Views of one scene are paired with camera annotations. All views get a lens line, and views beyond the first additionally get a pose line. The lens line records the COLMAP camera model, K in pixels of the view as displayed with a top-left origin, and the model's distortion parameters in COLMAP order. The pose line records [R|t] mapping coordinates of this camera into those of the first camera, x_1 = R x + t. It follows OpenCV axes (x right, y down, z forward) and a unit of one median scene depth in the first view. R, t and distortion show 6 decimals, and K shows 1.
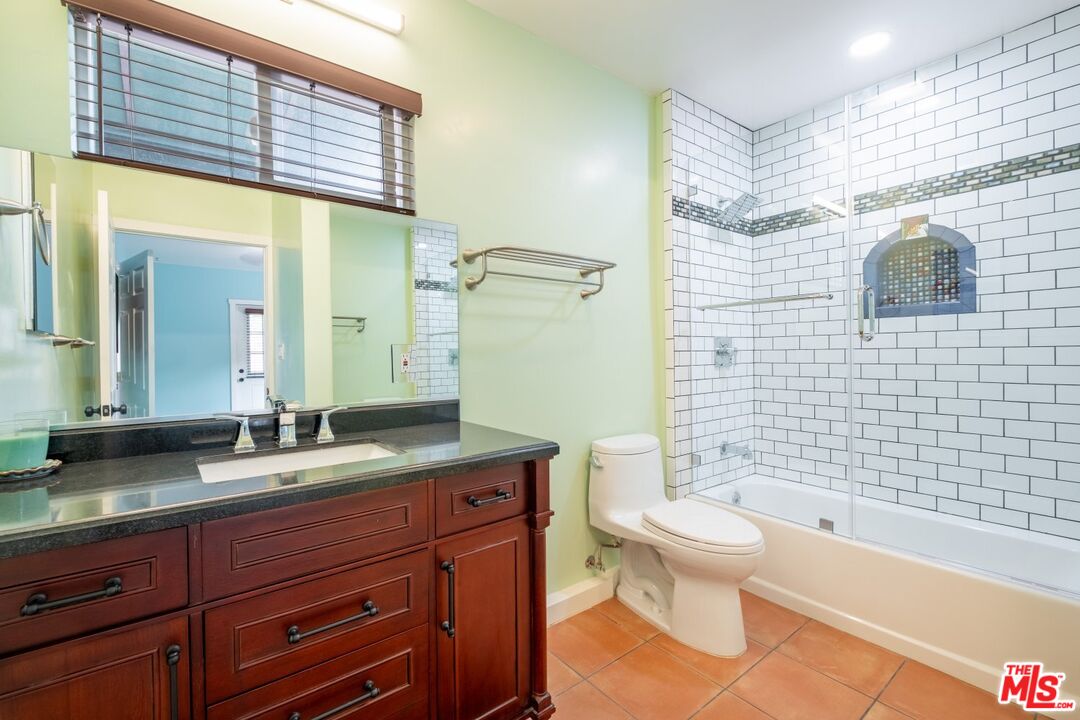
lens RADIAL K [[469.6, 0, 538.4], [0, 469.6, 355.4], [0, 0, 1]] dist [0.002270, -0.000630]
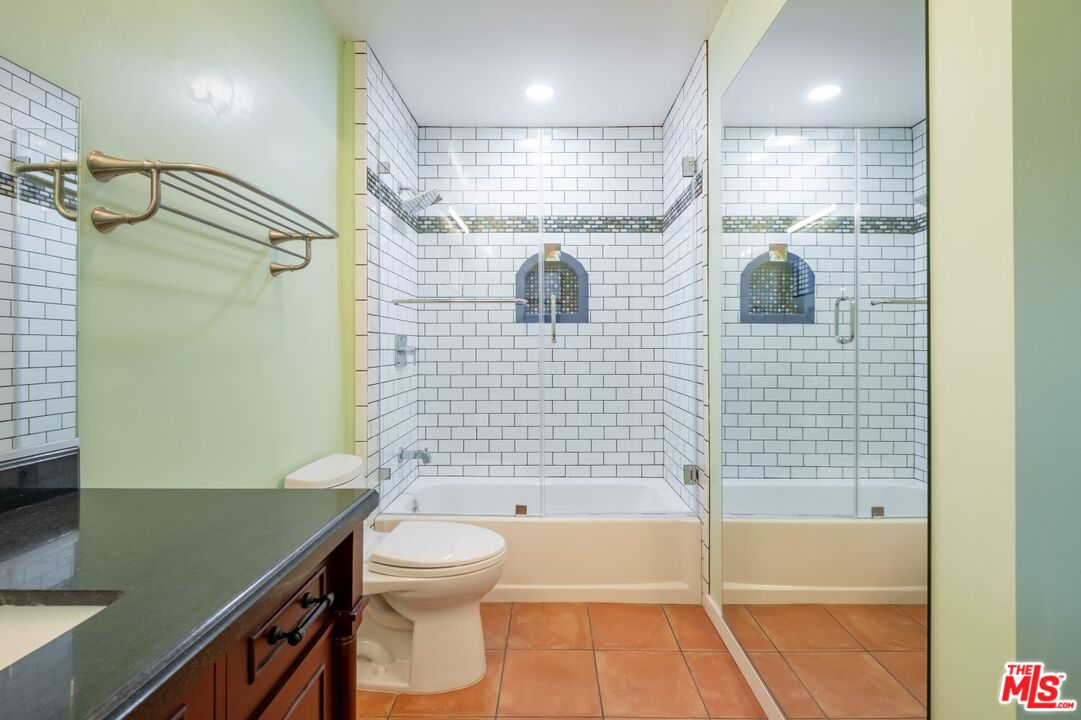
lens RADIAL K [[477.8, 0, 541.6], [0, 477.8, 342.4], [0, 0, 1]] dist [0.000831, -0.000251]
pose [[0.615509, 0.018591, 0.787910, -0.213344], [-0.001671, 0.999750, -0.022285, -0.004019], [-0.788128, 0.012400, 0.615387, 0.243560]]
